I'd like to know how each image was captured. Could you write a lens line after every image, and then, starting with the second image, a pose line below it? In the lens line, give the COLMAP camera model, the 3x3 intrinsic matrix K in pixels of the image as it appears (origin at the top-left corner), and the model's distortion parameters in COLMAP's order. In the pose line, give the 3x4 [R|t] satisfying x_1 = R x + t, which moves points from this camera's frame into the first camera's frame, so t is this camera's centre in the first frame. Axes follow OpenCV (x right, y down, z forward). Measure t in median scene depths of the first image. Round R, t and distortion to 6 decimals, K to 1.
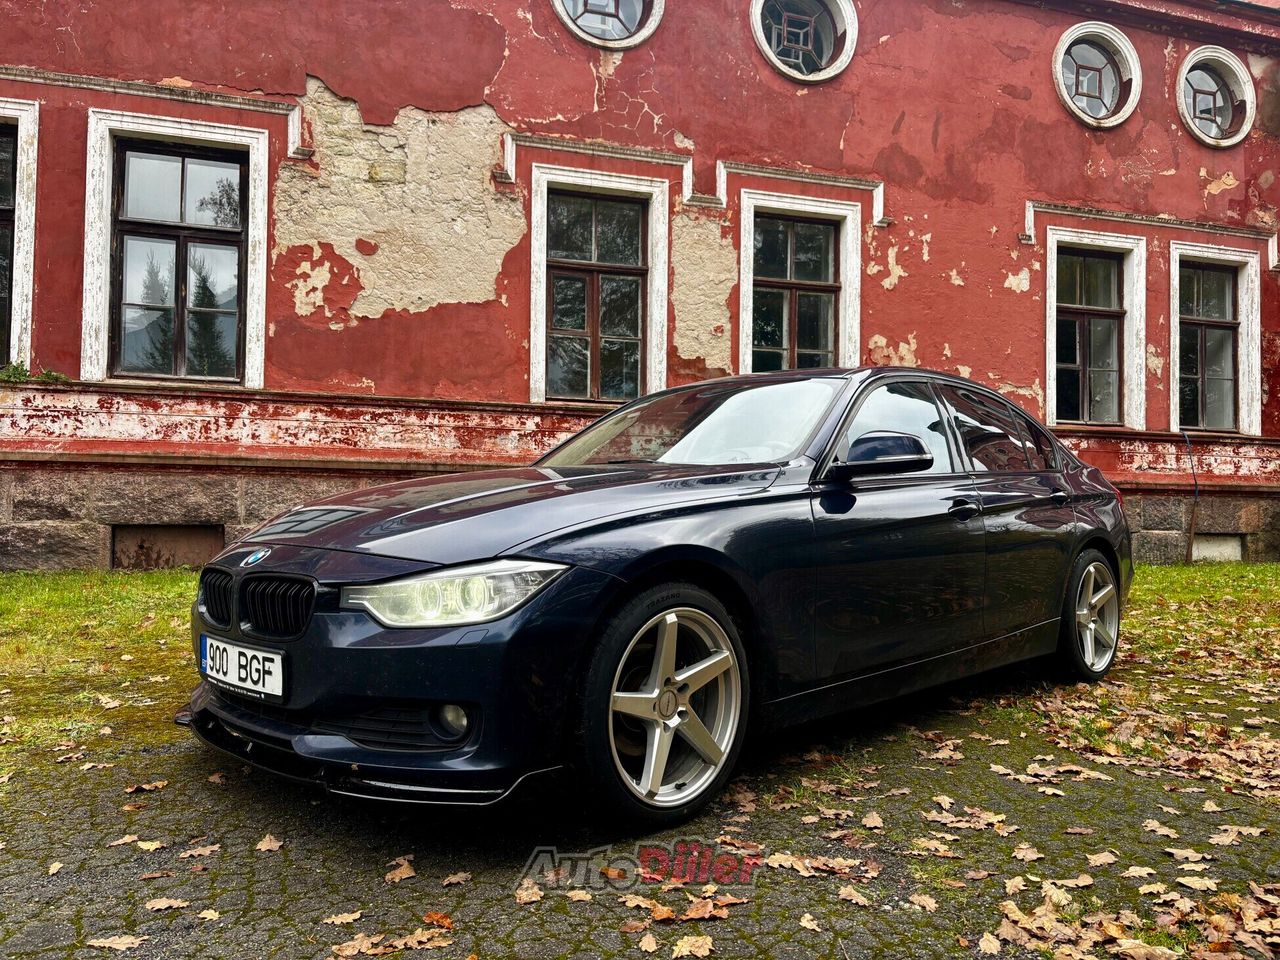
lens RADIAL K [[962.2, 0, 640.0], [0, 962.2, 480.0], [0, 0, 1]] dist [0.002473, -0.000664]
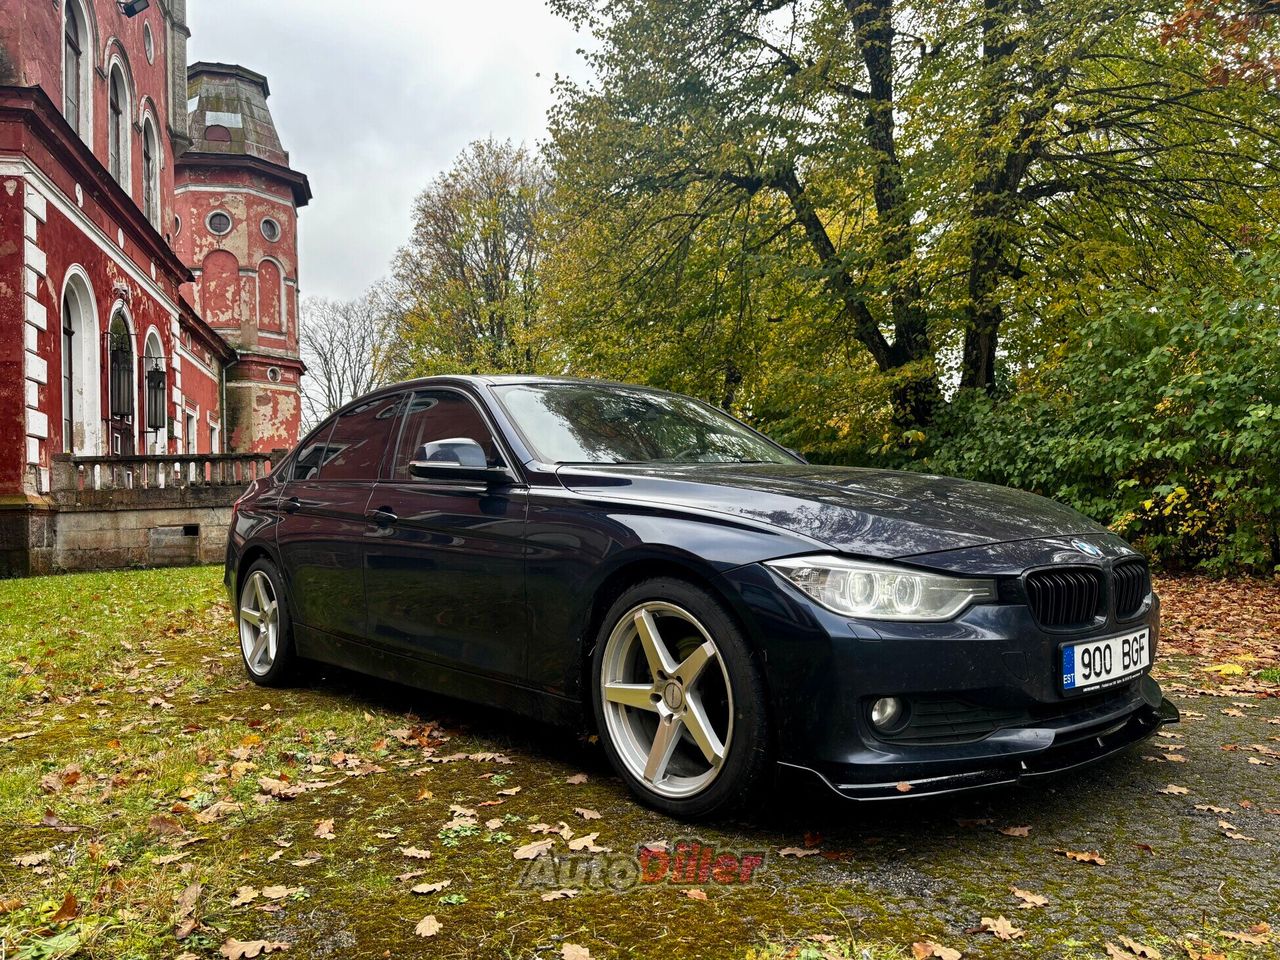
lens RADIAL K [[954.1, 0, 629.2], [0, 954.1, 479.9], [0, 0, 1]] dist [0.020449, -0.001312]
pose [[0.082246, 0.022617, 0.996355, -0.280553], [-0.000500, 0.999743, -0.022653, 0.006761], [-0.996612, 0.001365, 0.082236, 0.275975]]
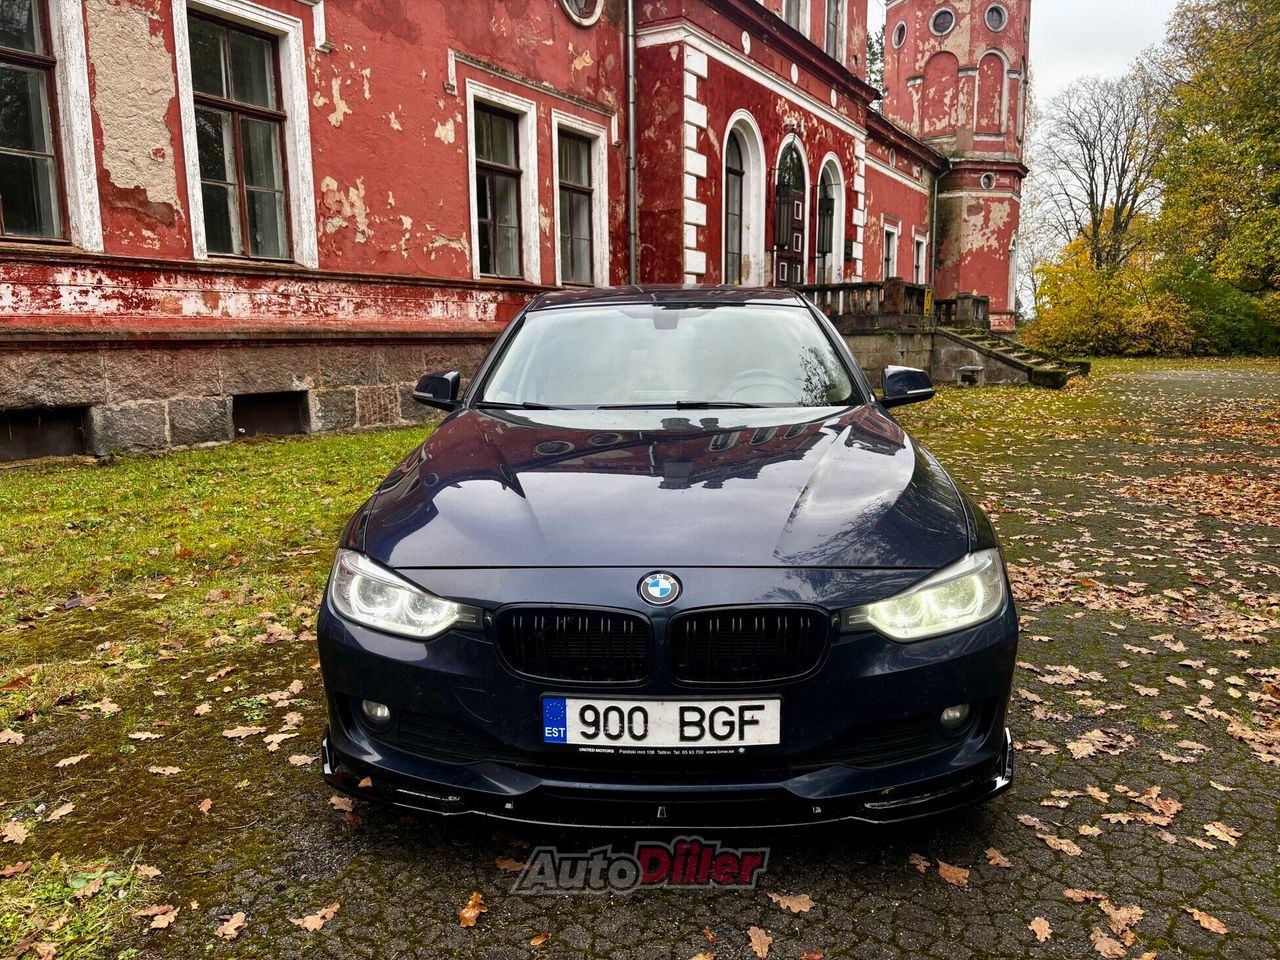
lens RADIAL K [[954.1, 0, 629.2], [0, 954.1, 479.9], [0, 0, 1]] dist [0.020449, -0.001312]
pose [[0.738998, -0.118678, 0.663172, -0.184769], [-0.003155, 0.983742, 0.179562, -0.029301], [-0.673700, -0.134788, 0.726609, 0.091974]]
